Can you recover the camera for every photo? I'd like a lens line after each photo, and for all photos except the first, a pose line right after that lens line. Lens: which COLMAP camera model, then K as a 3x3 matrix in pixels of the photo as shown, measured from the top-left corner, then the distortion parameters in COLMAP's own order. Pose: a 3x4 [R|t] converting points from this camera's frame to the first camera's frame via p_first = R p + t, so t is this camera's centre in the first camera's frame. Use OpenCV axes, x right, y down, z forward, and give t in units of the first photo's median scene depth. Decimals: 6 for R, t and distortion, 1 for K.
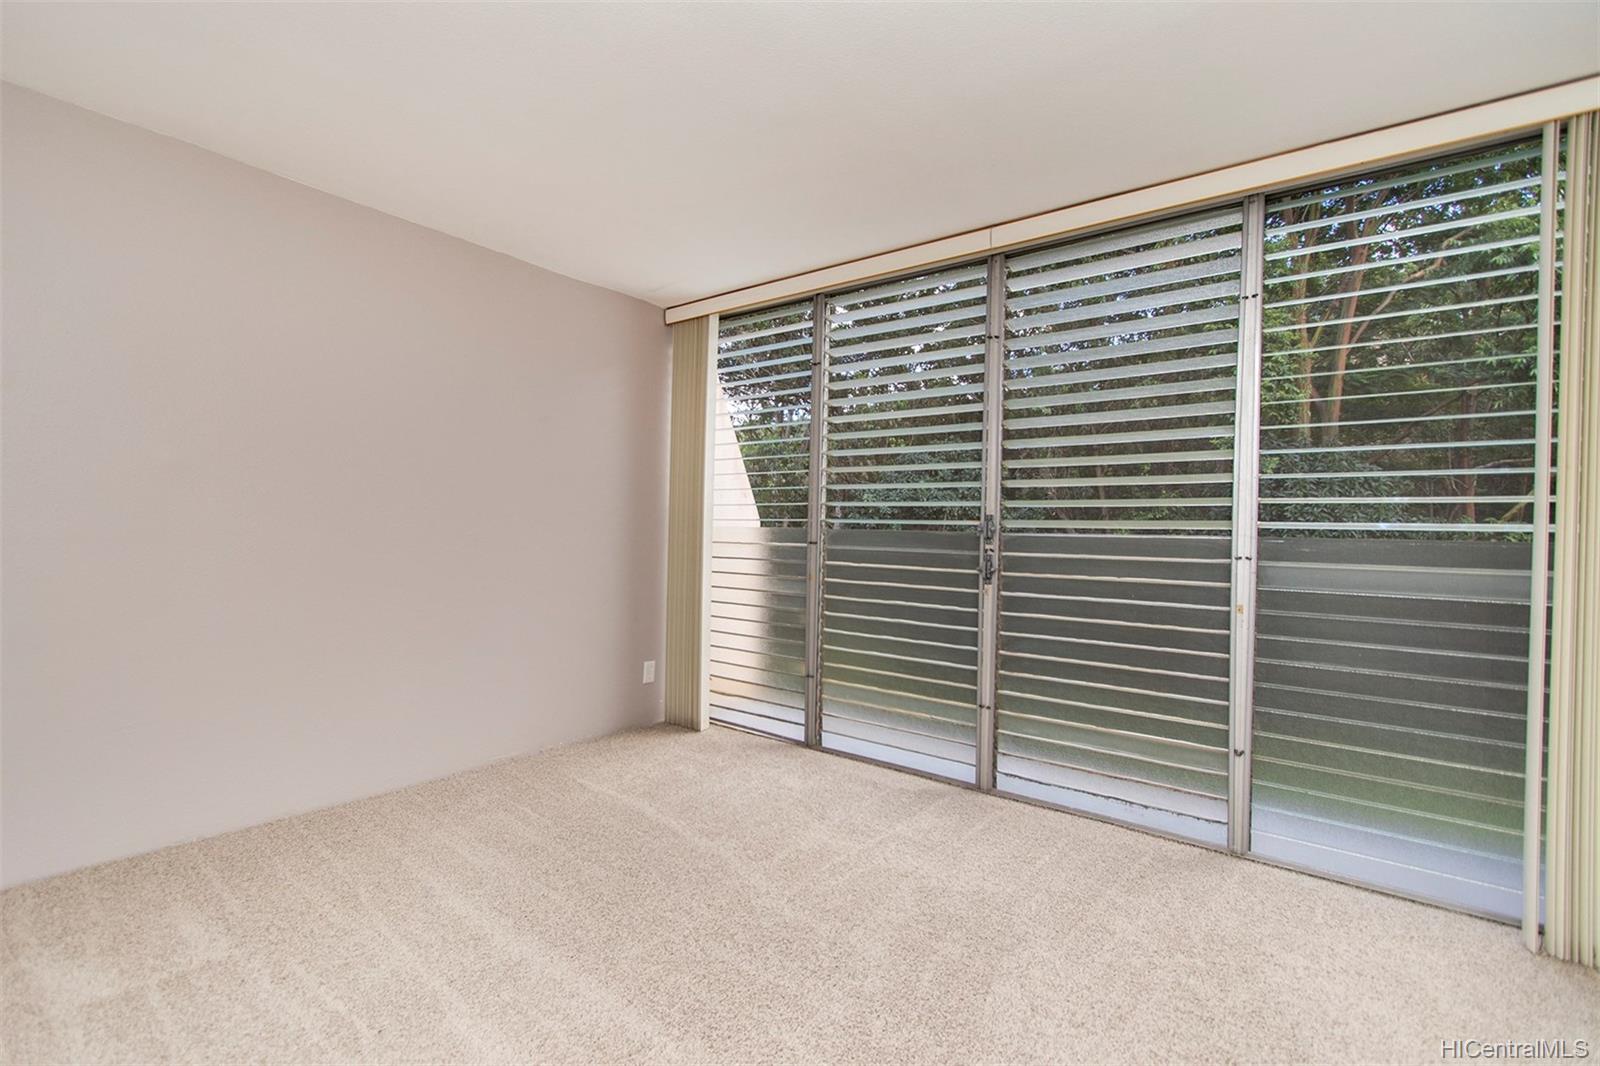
lens RADIAL K [[666.8, 0, 801.2], [0, 666.8, 535.7], [0, 0, 1]] dist [0.001264, 0.000040]
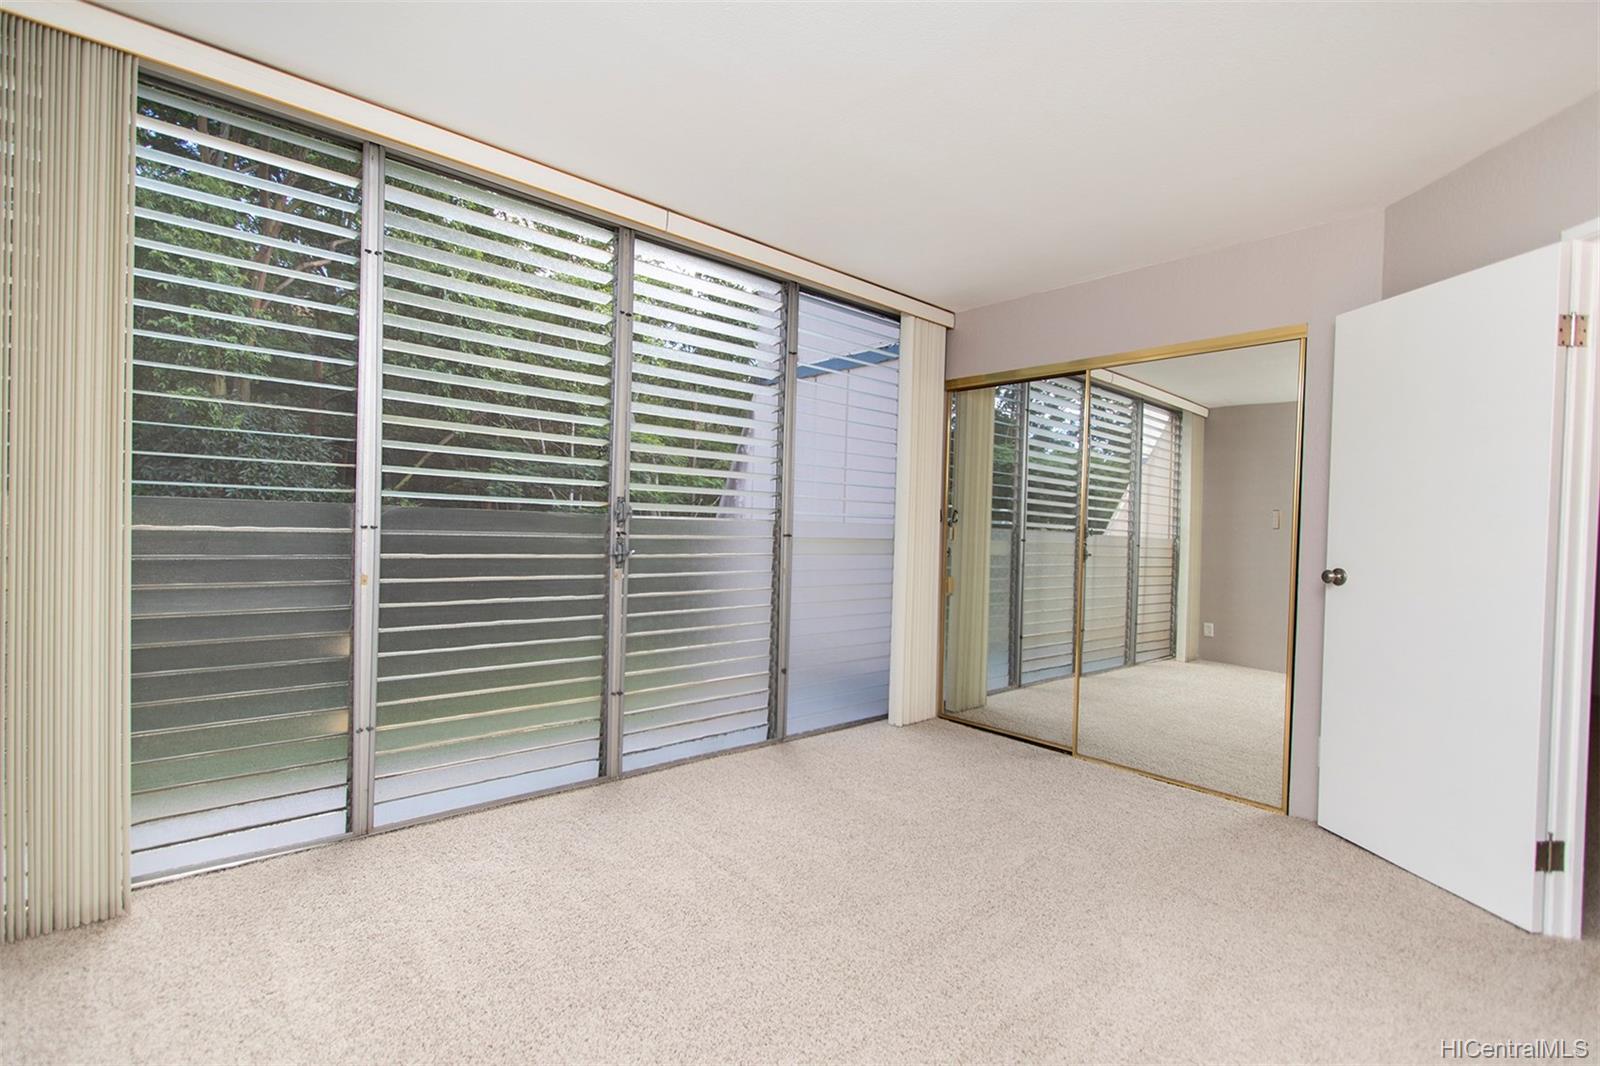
lens RADIAL K [[734.1, 0, 801.4], [0, 734.1, 533.5], [0, 0, 1]] dist [0.013542, 0.002176]
pose [[0.220395, -0.029079, 0.974977, -0.590807], [-0.022279, 0.999145, 0.034836, -0.017787], [-0.975156, -0.029399, 0.219559, 0.420065]]
